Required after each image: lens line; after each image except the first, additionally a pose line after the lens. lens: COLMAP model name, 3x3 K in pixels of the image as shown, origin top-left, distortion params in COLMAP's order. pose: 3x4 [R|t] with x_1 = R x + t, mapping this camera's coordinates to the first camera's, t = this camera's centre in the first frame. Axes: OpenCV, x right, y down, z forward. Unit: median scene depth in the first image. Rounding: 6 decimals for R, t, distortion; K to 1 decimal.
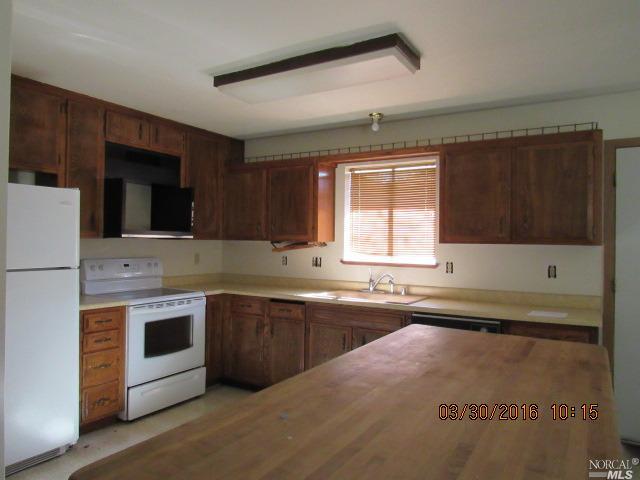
lens RADIAL K [[458.0, 0, 320.0], [0, 458.0, 240.0], [0, 0, 1]] dist [-0.033878, 0.007682]
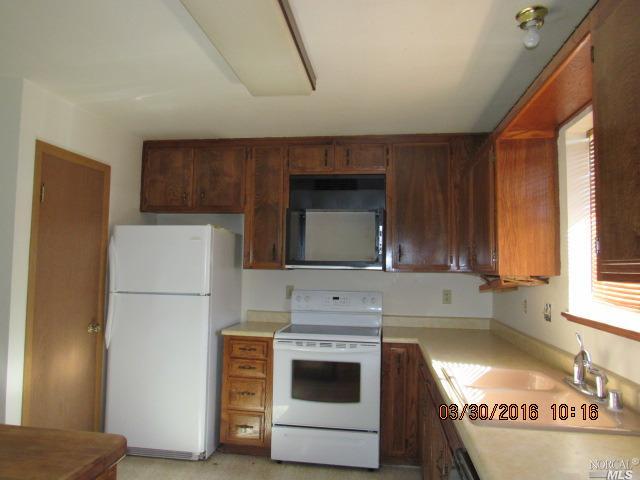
lens RADIAL K [[458.0, 0, 320.0], [0, 458.0, 240.0], [0, 0, 1]] dist [-0.033878, 0.007682]
pose [[0.397358, -0.060532, -0.915665, 0.500658], [-0.010271, 0.997466, -0.070397, 0.002184], [0.917606, 0.037377, 0.395730, 0.659159]]
